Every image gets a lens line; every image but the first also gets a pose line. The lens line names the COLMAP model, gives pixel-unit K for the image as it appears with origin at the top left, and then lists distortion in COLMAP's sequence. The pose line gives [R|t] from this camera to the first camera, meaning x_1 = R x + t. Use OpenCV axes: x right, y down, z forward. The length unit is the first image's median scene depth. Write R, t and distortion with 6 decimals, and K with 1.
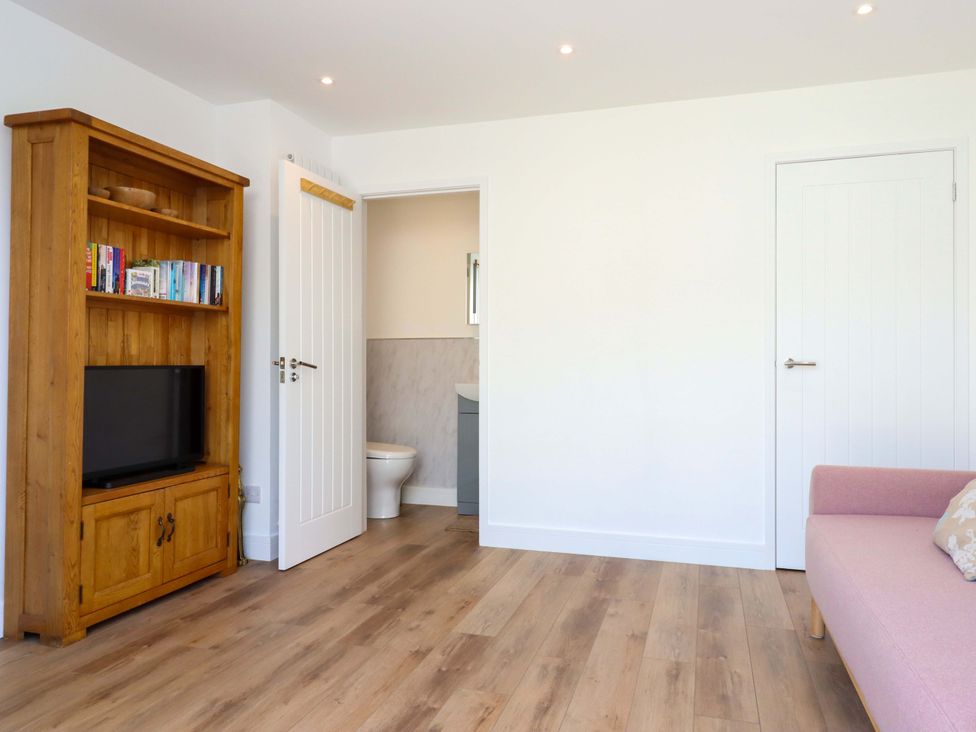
lens RADIAL K [[646.5, 0, 495.5], [0, 646.5, 361.6], [0, 0, 1]] dist [0.004611, -0.013753]
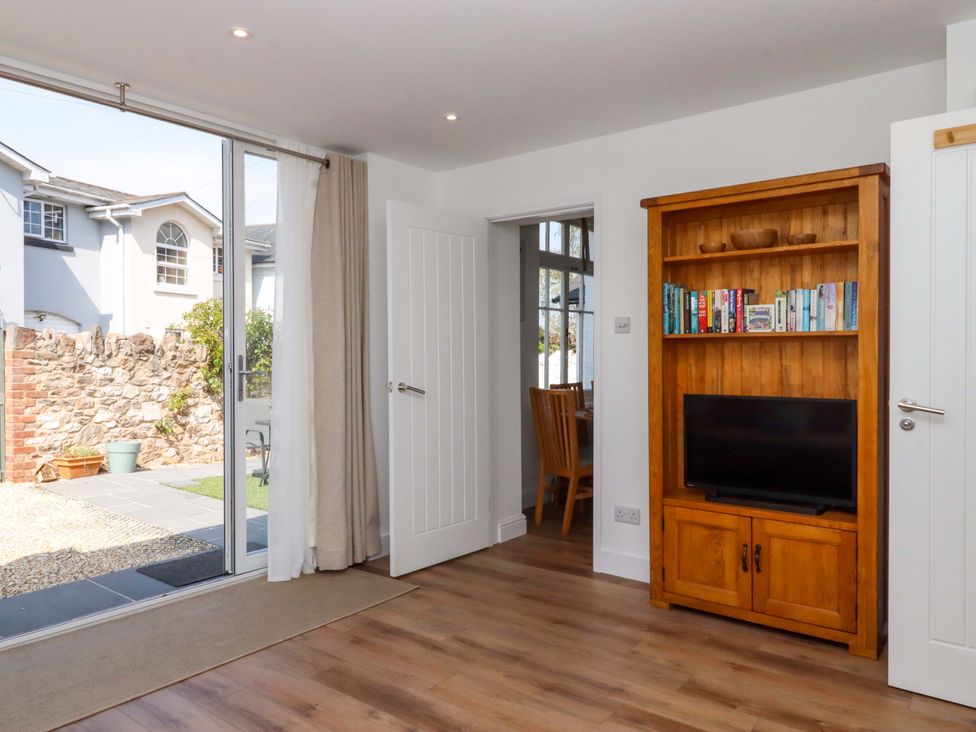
lens RADIAL K [[719.6, 0, 540.9], [0, 719.6, 367.9], [0, 0, 1]] dist [0.001101, -0.003596]
pose [[-0.304029, 0.017445, -0.952503, 0.697009], [-0.001046, 0.999826, 0.018645, -0.064325], [0.952662, 0.006665, -0.303958, 1.074183]]
